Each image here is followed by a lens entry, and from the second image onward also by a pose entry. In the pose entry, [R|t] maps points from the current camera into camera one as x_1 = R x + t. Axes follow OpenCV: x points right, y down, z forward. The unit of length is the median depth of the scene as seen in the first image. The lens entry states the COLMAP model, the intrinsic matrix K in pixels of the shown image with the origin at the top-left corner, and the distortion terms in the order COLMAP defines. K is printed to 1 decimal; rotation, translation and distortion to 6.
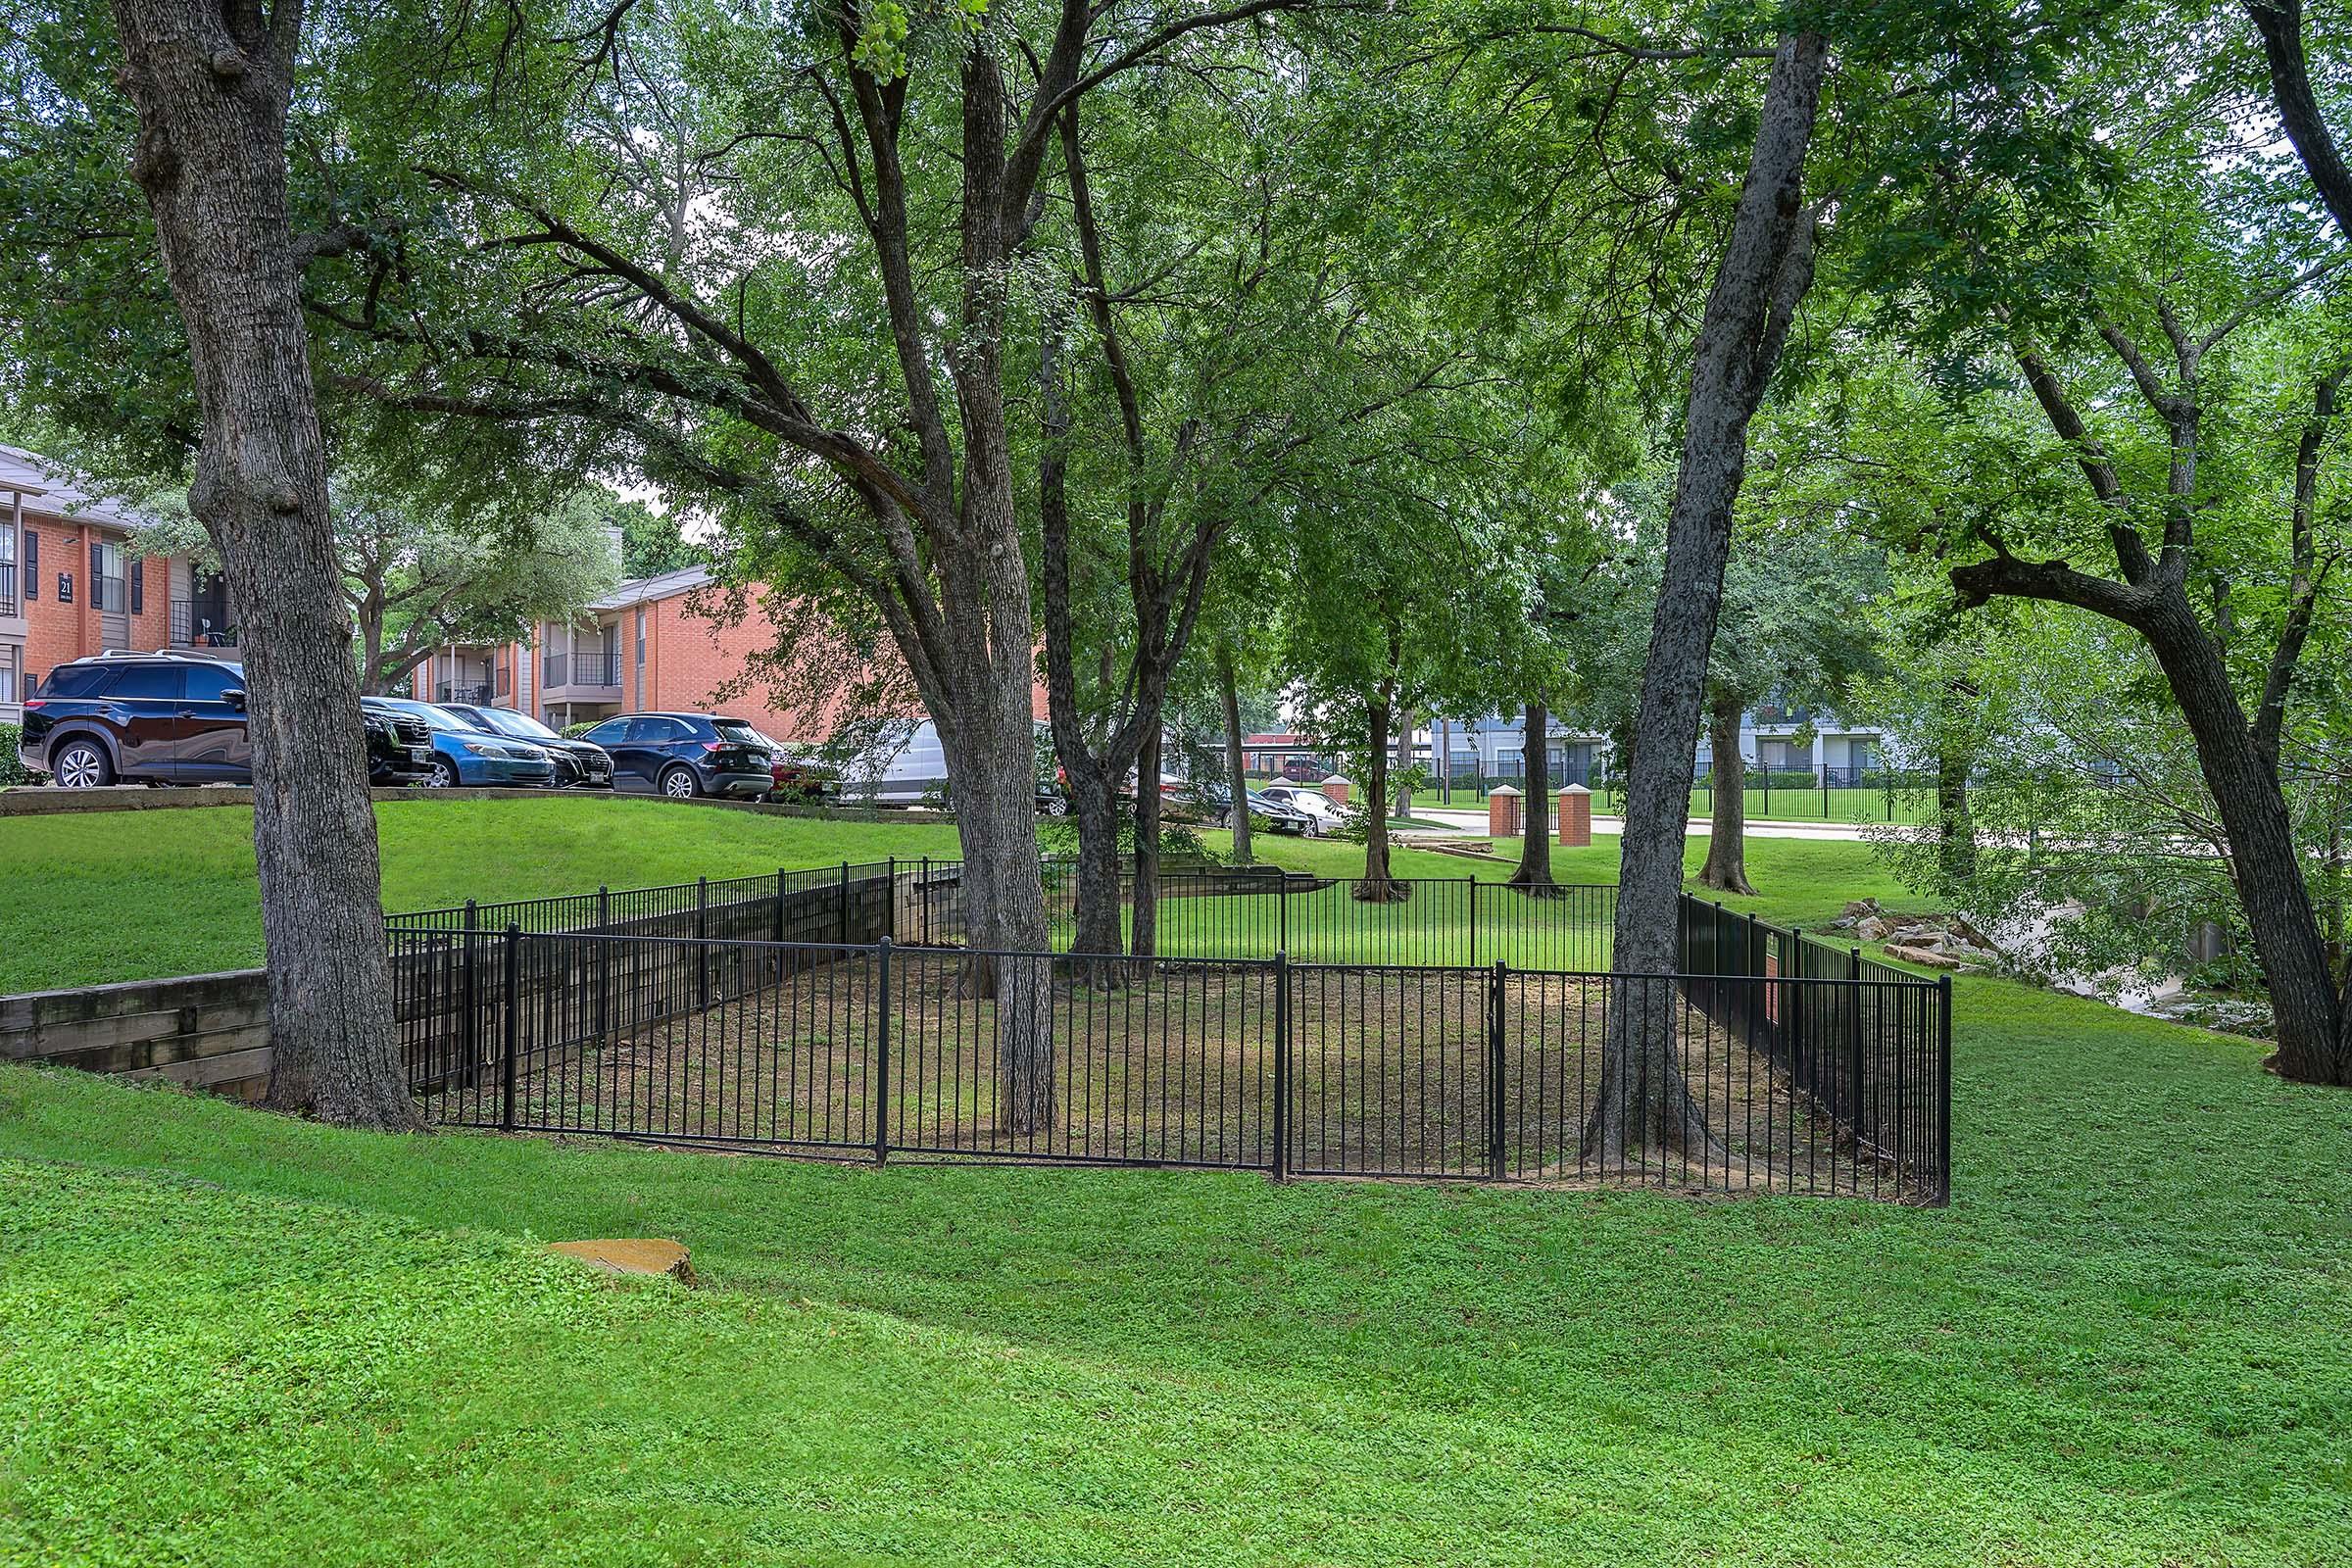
lens RADIAL K [[2020.7, 0, 1175.5], [0, 2020.7, 780.9], [0, 0, 1]] dist [0.010151, 0.013509]
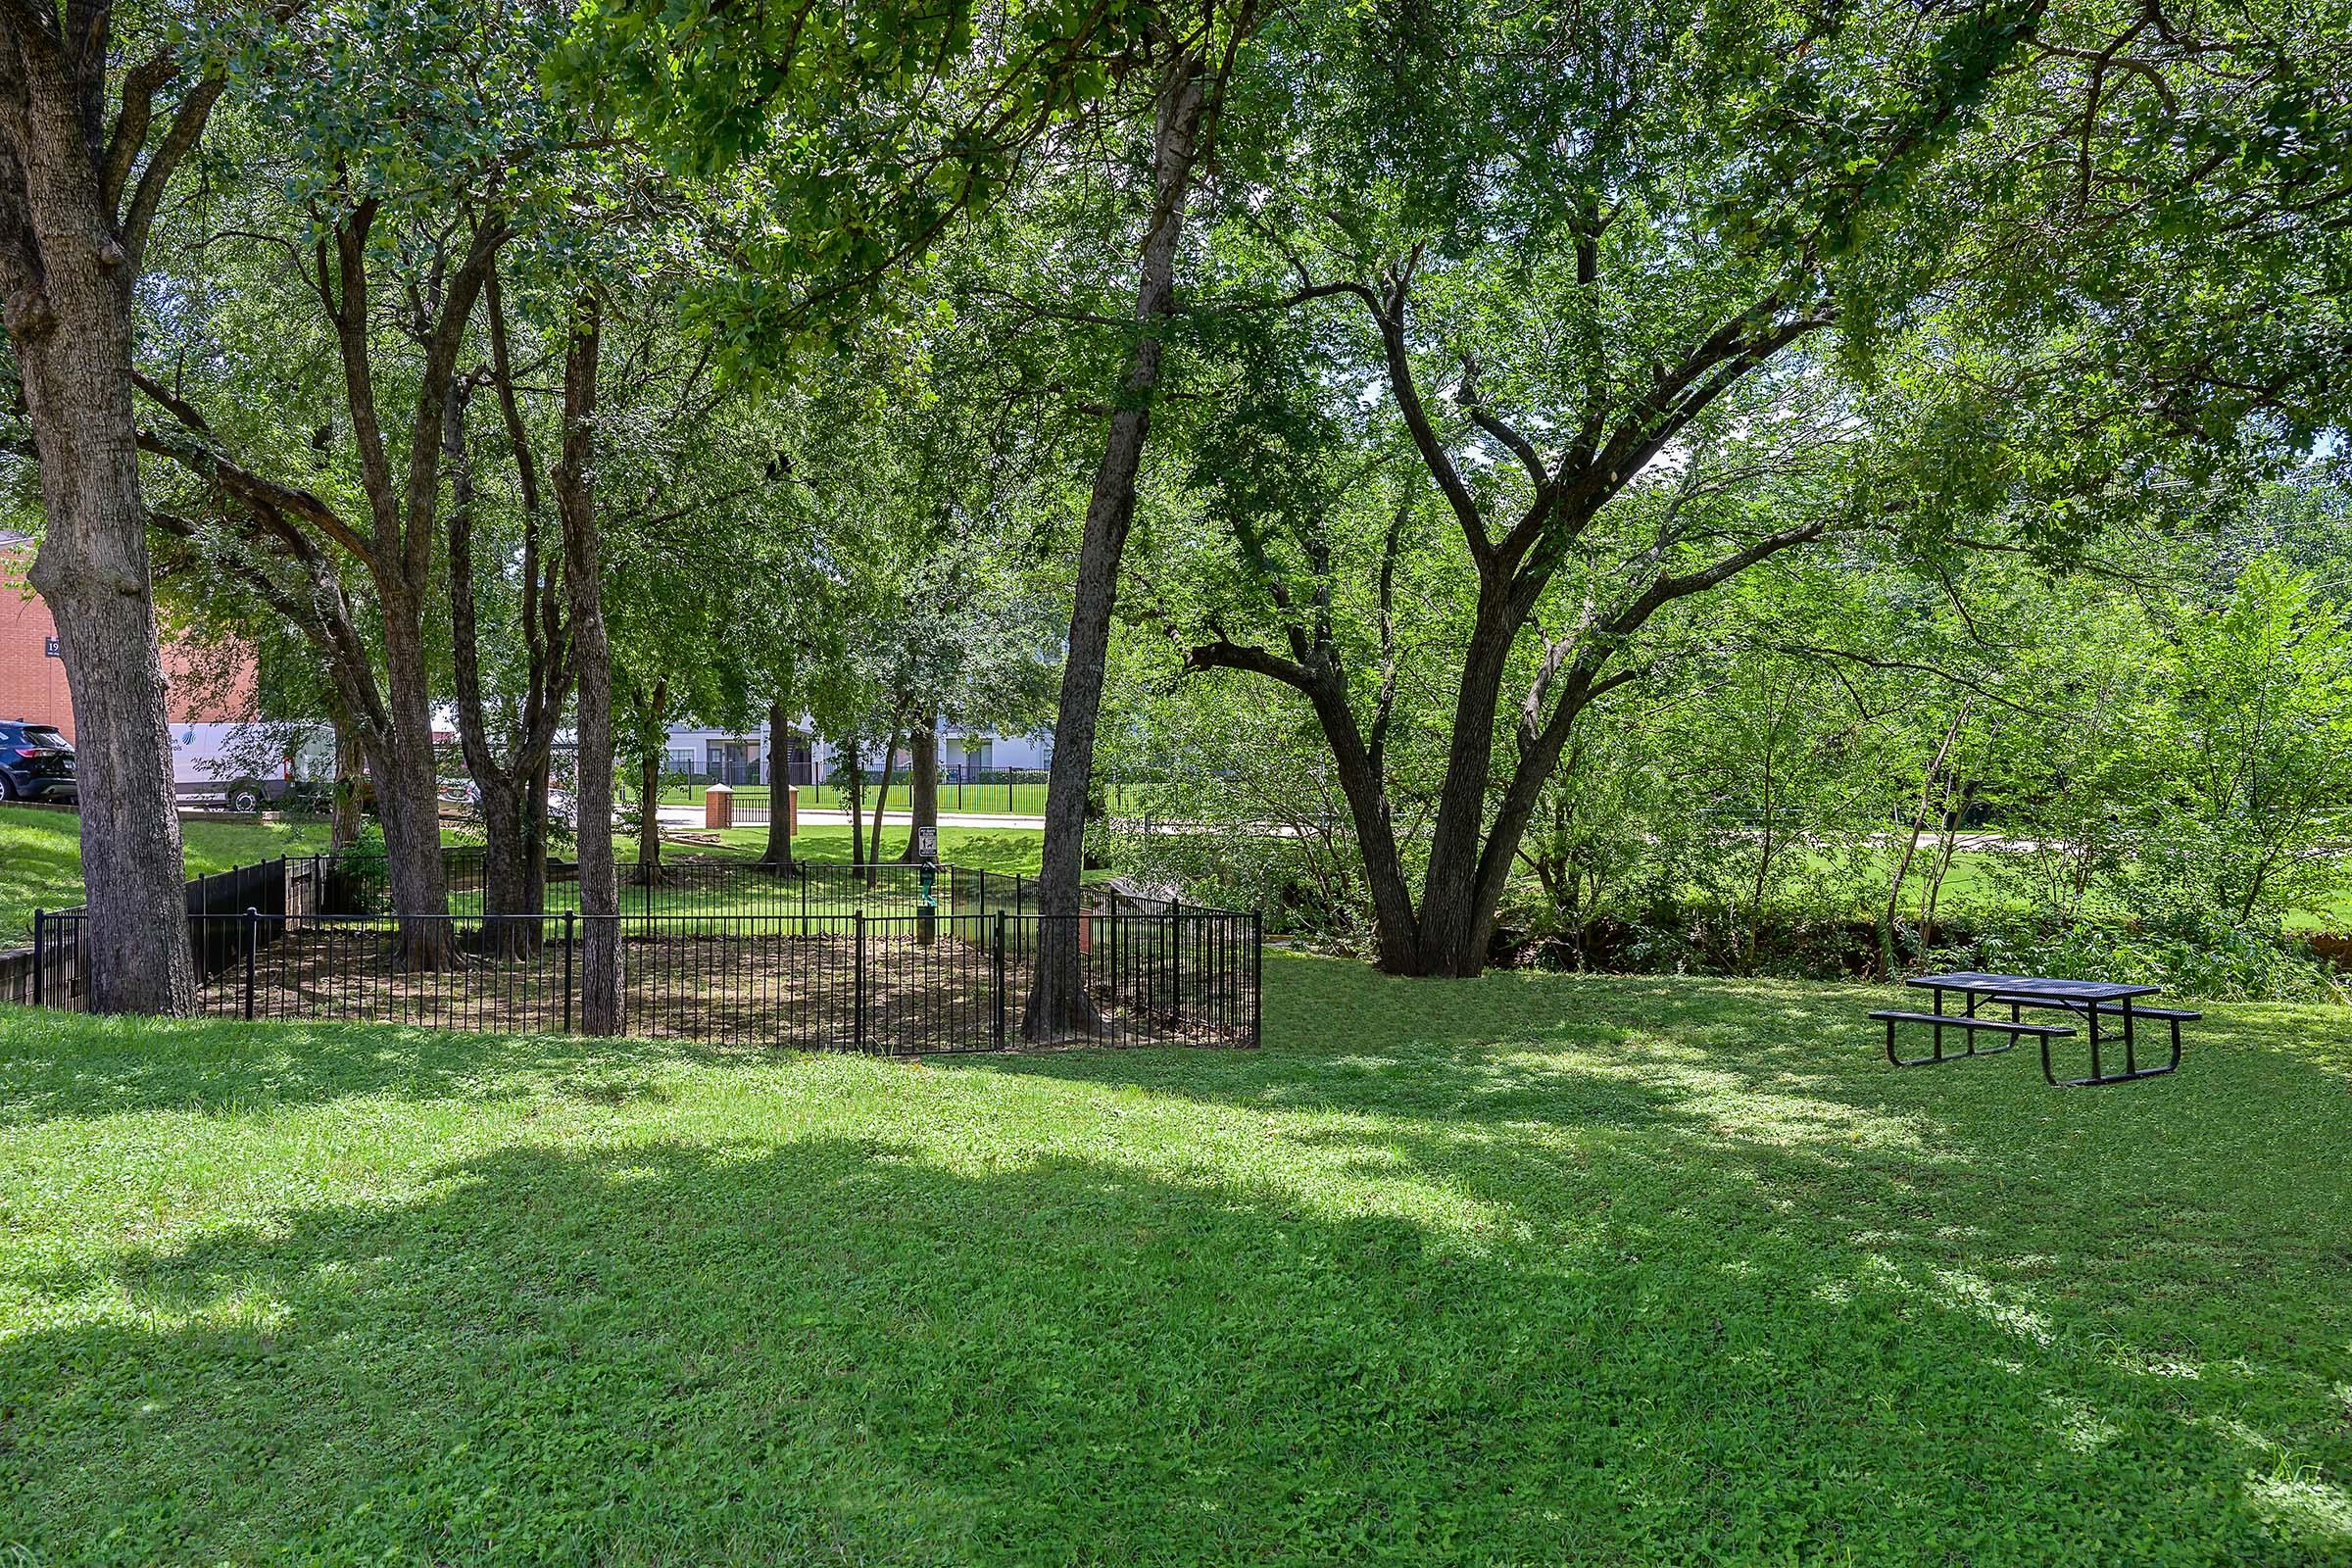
lens RADIAL K [[1900.4, 0, 1176.3], [0, 1900.4, 787.3], [0, 0, 1]] dist [-0.002197, 0.000049]
pose [[0.897163, -0.004173, 0.441680, -0.253410], [0.000809, 0.999969, 0.007804, -0.011776], [-0.441699, -0.006645, 0.897139, -0.264446]]
